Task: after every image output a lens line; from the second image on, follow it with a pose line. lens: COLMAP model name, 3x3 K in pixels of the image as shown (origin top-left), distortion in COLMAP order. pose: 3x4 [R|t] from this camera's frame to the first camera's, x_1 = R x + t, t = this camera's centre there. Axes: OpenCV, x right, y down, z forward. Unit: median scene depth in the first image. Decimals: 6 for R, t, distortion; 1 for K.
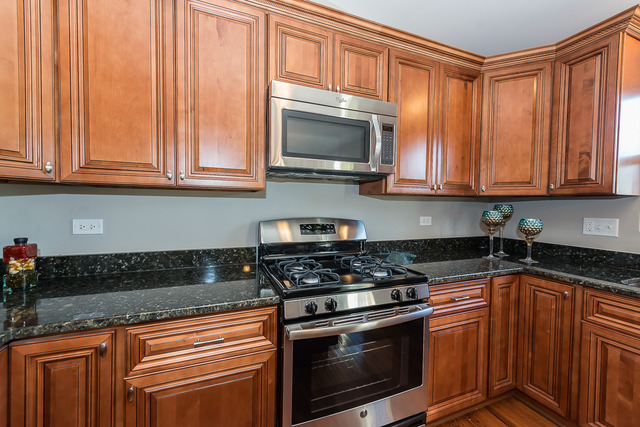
lens RADIAL K [[251.5, 0, 313.1], [0, 251.5, 213.3], [0, 0, 1]] dist [0.008804, -0.000162]
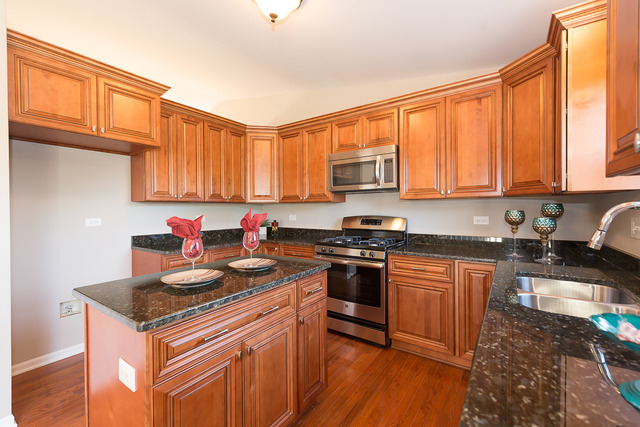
lens RADIAL K [[274.0, 0, 319.9], [0, 274.0, 217.0], [0, 0, 1]] dist [-0.000119, 0.000110]
pose [[0.566379, 0.005757, -0.824125, 1.300612], [-0.014621, 0.999888, -0.003064, 0.036387], [0.824015, 0.013785, 0.566400, -0.326238]]
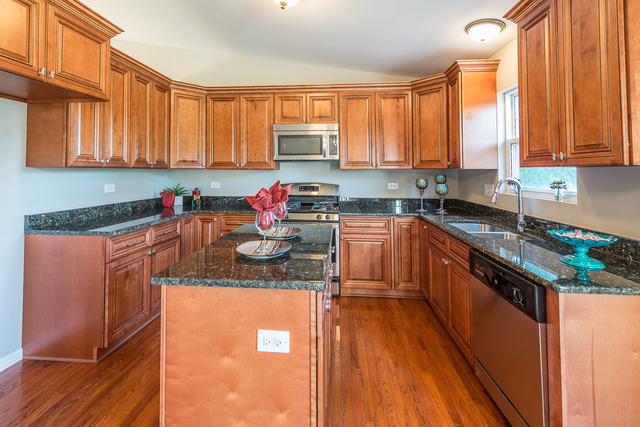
lens RADIAL K [[288.9, 0, 320.9], [0, 288.9, 169.0], [0, 0, 1]] dist [0.000726, -0.000261]
pose [[0.907981, -0.014532, -0.418760, 0.972420], [-0.005704, 0.998877, -0.047030, 0.015047], [0.418973, 0.045091, 0.906879, -0.897279]]
